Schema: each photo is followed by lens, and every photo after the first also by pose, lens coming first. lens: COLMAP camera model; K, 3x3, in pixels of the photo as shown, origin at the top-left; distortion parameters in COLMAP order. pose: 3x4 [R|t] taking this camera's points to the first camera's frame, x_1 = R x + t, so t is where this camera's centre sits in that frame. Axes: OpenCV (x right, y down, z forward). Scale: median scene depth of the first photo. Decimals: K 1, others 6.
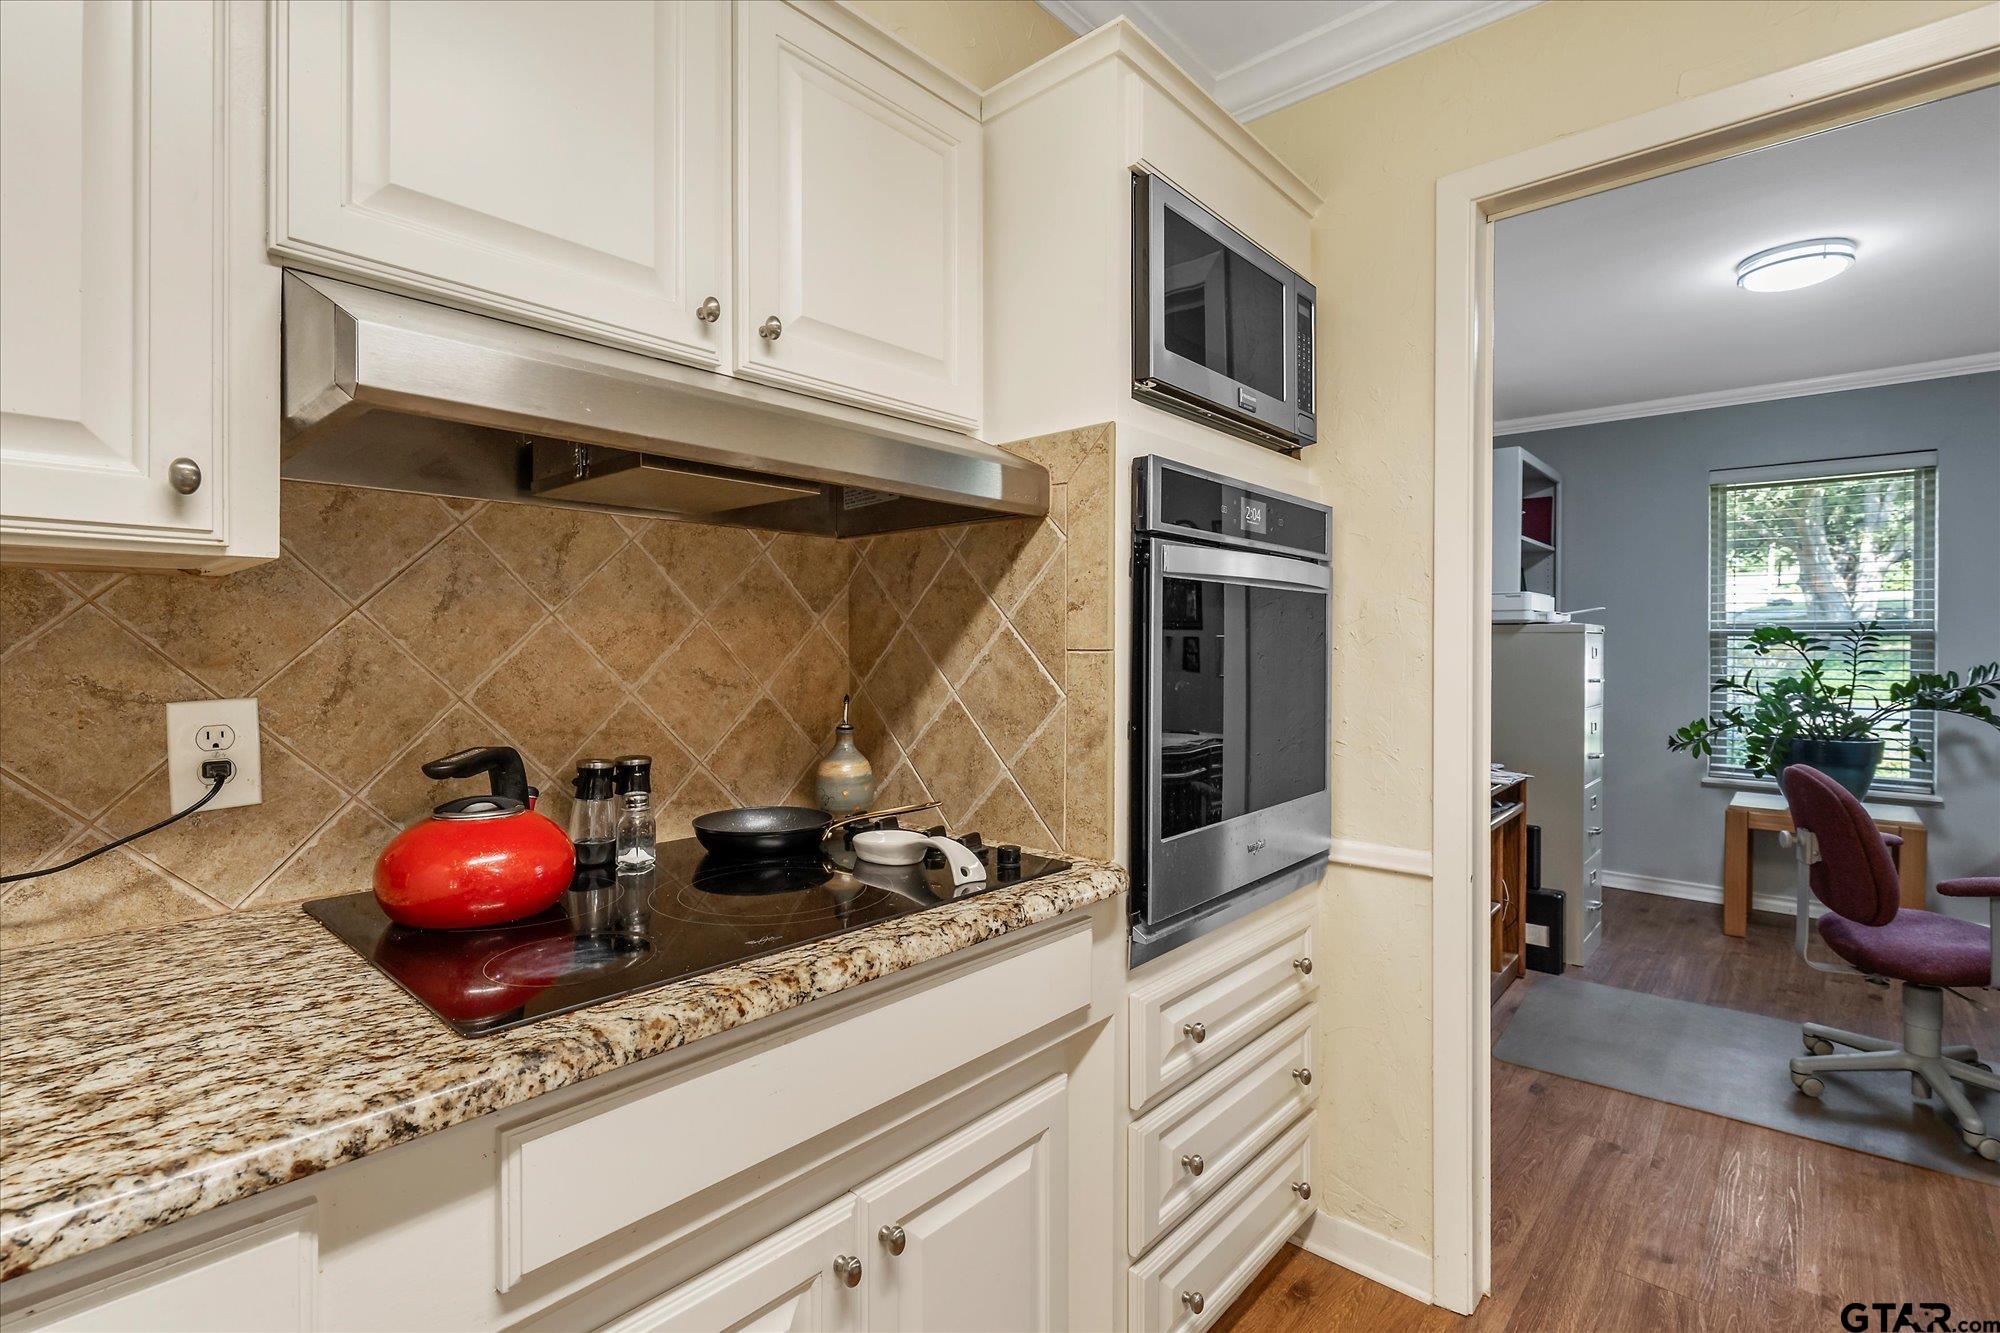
lens RADIAL K [[920.8, 0, 1008.2], [0, 920.8, 648.3], [0, 0, 1]] dist [0.001617, -0.002014]
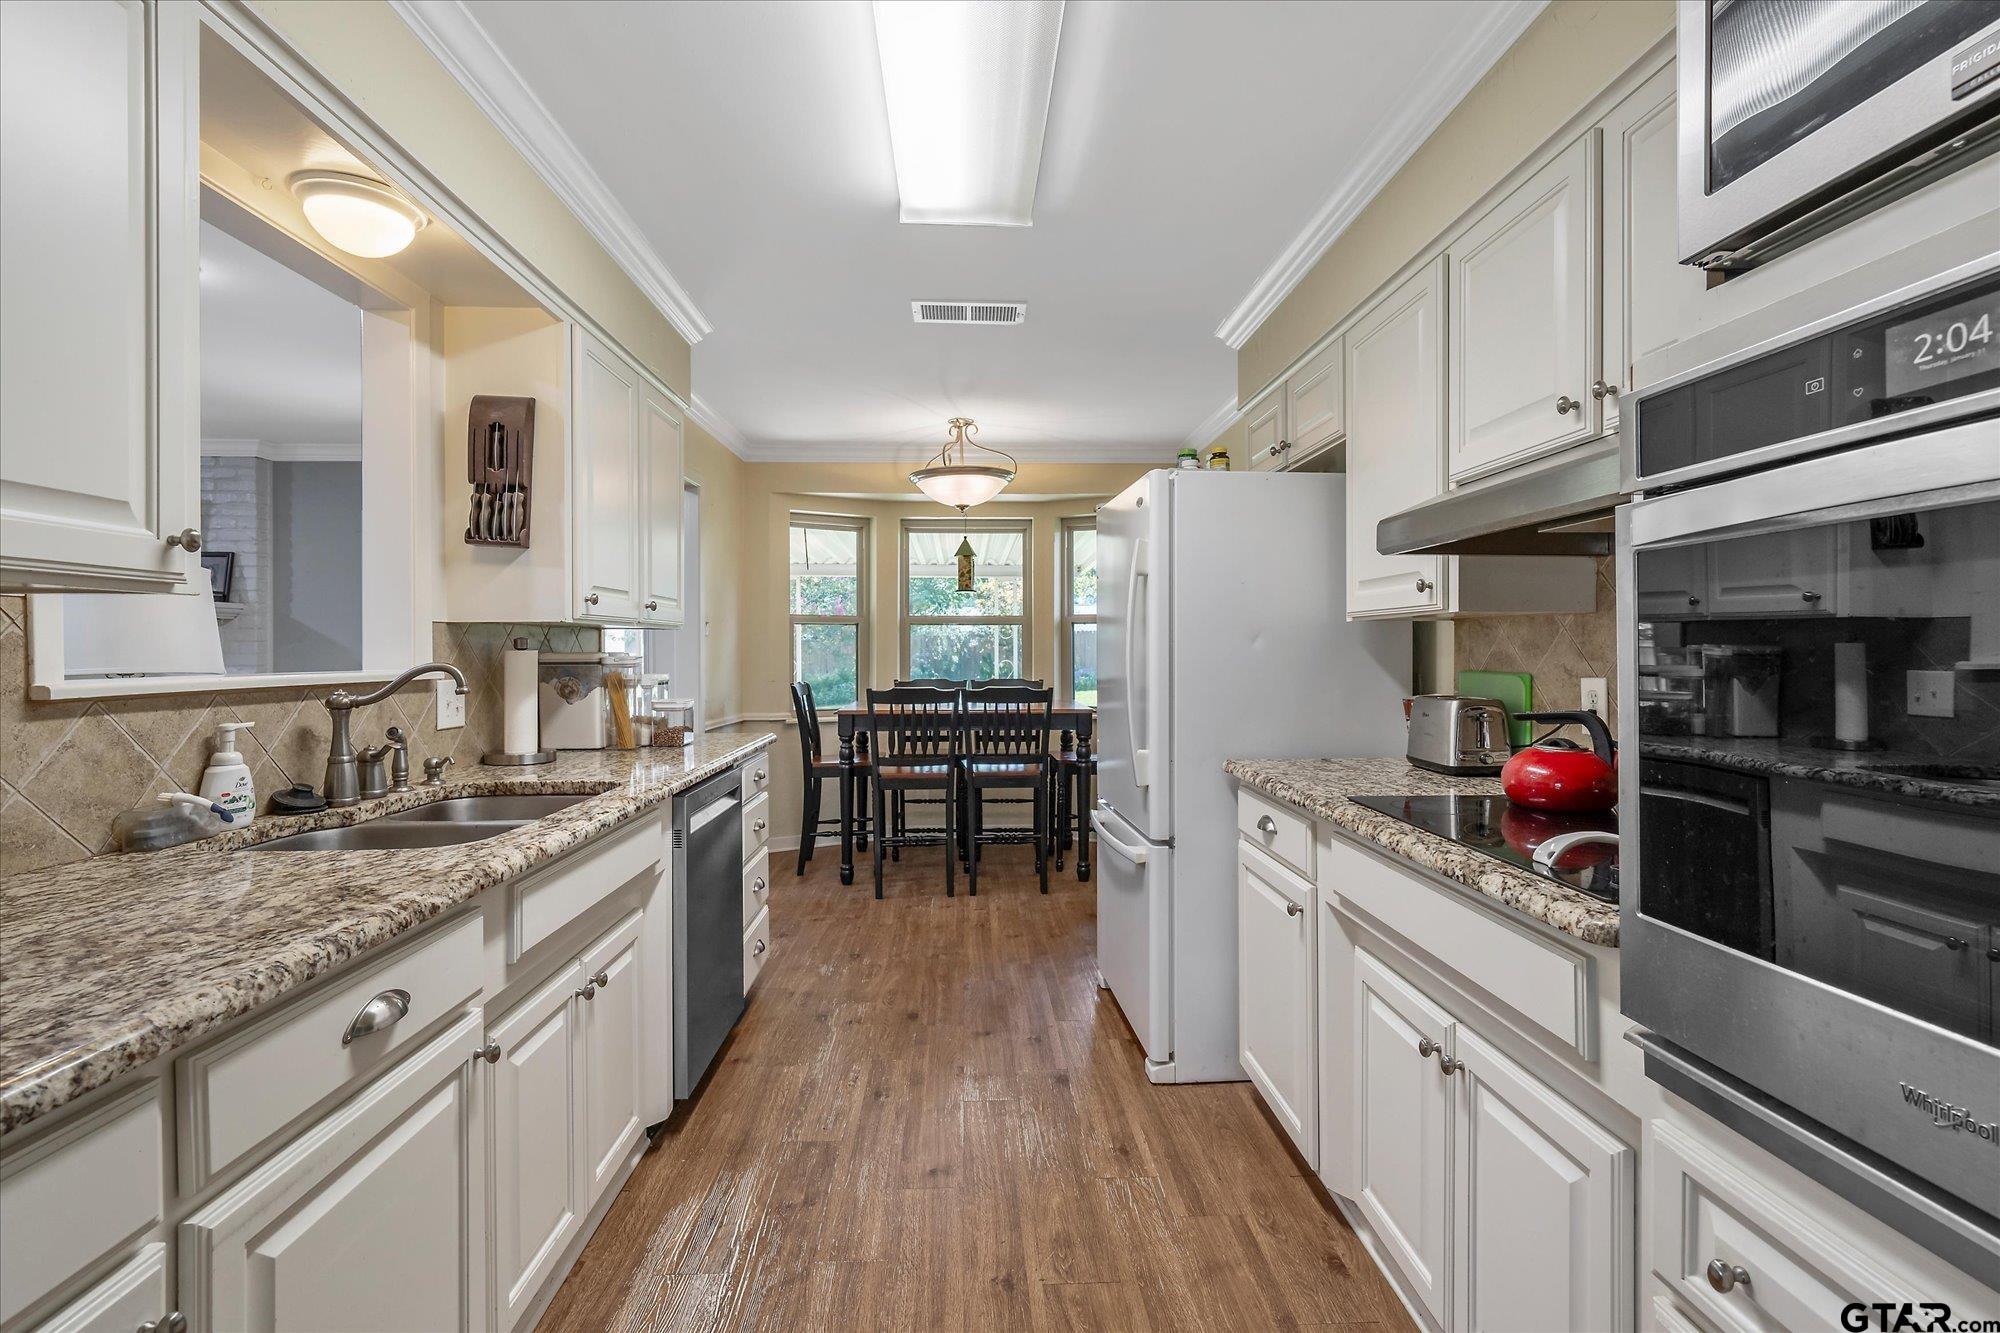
lens RADIAL K [[892.0, 0, 1006.5], [0, 892.0, 654.3], [0, 0, 1]] dist [-0.002757, -0.000315]
pose [[-0.712282, 0.004720, -0.701877, 0.778809], [0.000300, 0.999979, 0.006421, -0.001310], [0.701893, 0.004363, -0.712269, 0.878865]]
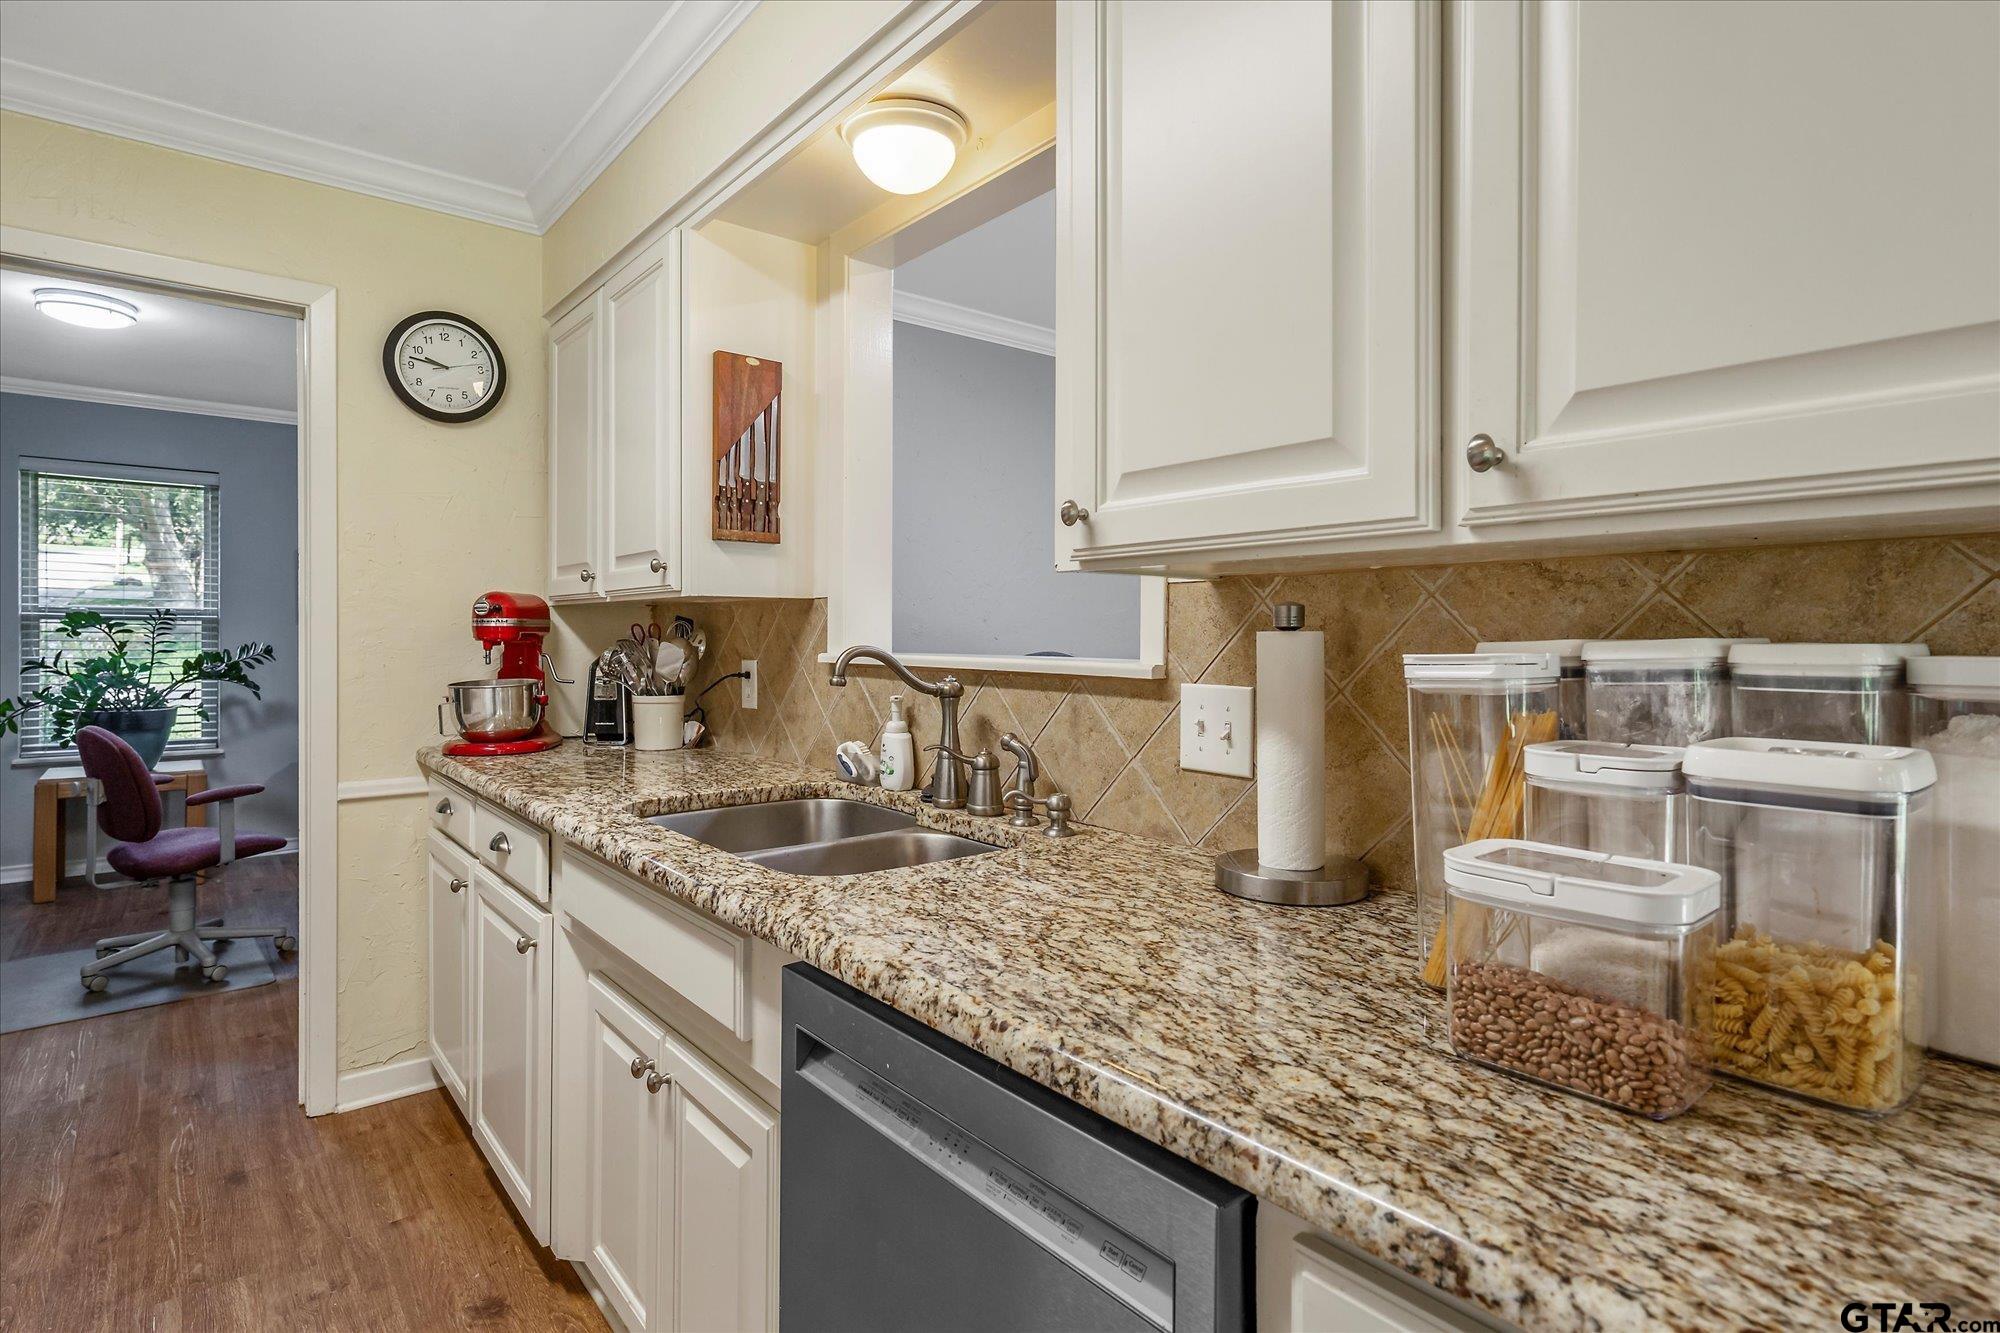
lens RADIAL K [[1003.9, 0, 990.3], [0, 1003.9, 637.4], [0, 0, 1]] dist [-0.002754, 0.000431]
pose [[0.164464, -0.004421, 0.986373, -0.377838], [-0.001310, 0.999988, 0.004700, 0.001047], [-0.986382, -0.002065, 0.164457, -0.591552]]
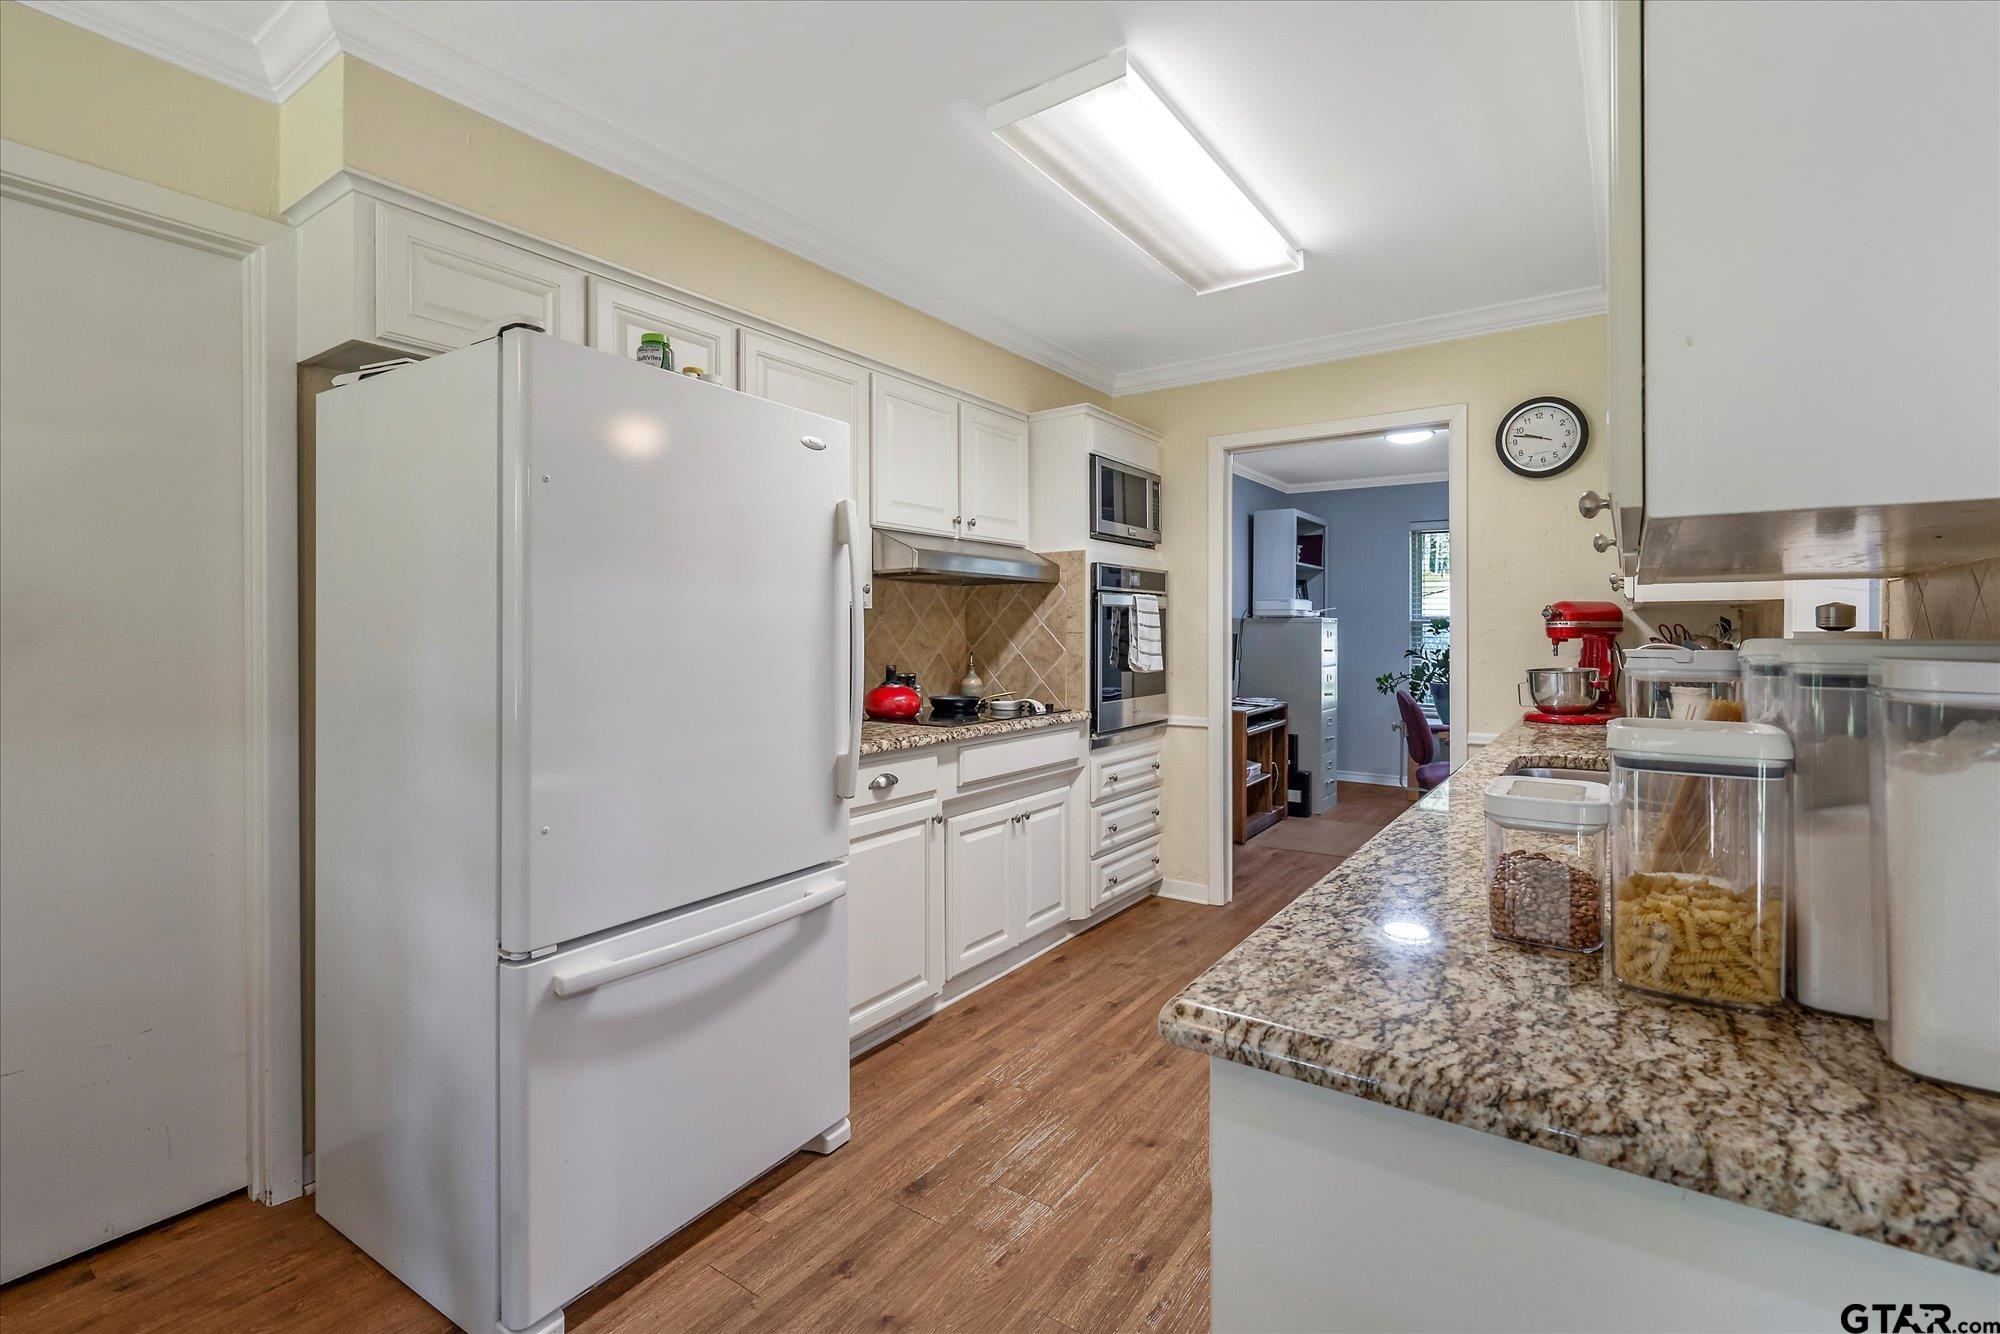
lens RADIAL K [[892.0, 0, 993.7], [0, 892.0, 630.7], [0, 0, 1]] dist [-0.002757, -0.000315]
pose [[0.994793, -0.002300, 0.101894, -0.325752], [0.002522, 0.999995, -0.002052, -0.000355], [-0.101889, 0.002299, 0.994793, -1.235462]]
